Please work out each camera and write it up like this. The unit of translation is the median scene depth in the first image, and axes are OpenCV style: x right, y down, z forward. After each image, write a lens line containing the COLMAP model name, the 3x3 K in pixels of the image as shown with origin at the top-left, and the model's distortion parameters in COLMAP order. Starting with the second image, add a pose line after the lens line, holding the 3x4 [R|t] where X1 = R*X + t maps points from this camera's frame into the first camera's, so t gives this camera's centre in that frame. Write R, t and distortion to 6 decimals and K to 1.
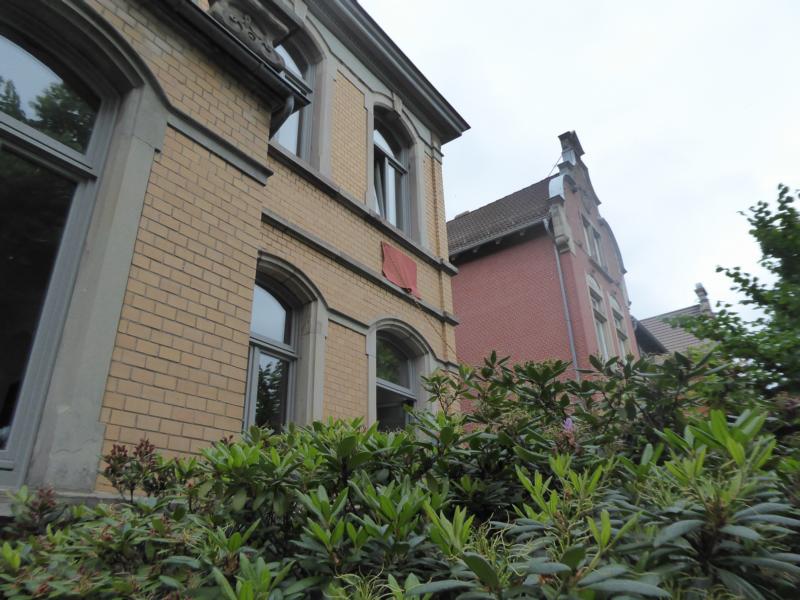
lens RADIAL K [[569.2, 0, 400.0], [0, 569.2, 300.0], [0, 0, 1]] dist [-0.018543, 0.002919]
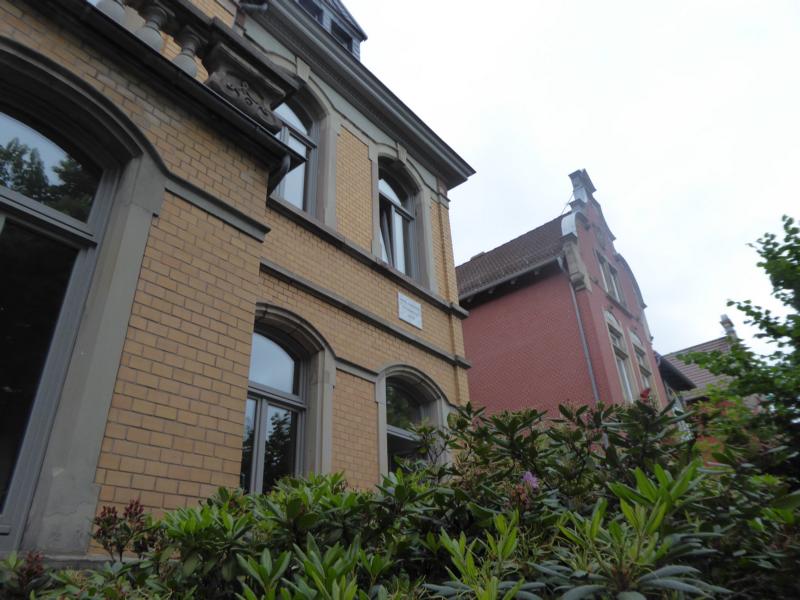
lens RADIAL K [[570.7, 0, 400.0], [0, 570.7, 300.0], [0, 0, 1]] dist [-0.028424, 0.026007]
pose [[0.998529, -0.039252, -0.037398, 0.028144], [0.036358, 0.996509, -0.075152, -0.006457], [0.040217, 0.073682, 0.996471, -0.007198]]
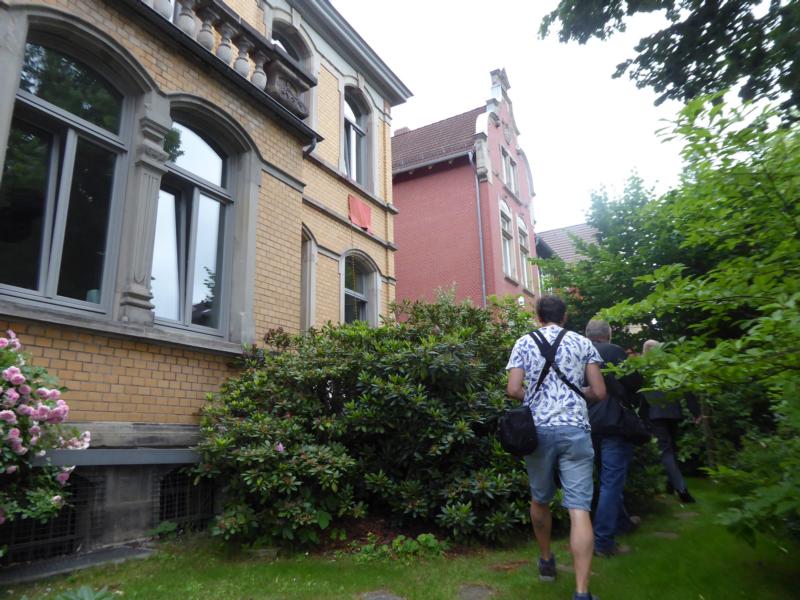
lens RADIAL K [[569.2, 0, 400.0], [0, 569.2, 300.0], [0, 0, 1]] dist [-0.018543, 0.002919]
pose [[0.991264, 0.034300, 0.127353, -0.091218], [-0.058351, 0.980003, 0.190233, -0.143249], [-0.118282, -0.196003, 0.973444, -0.564879]]
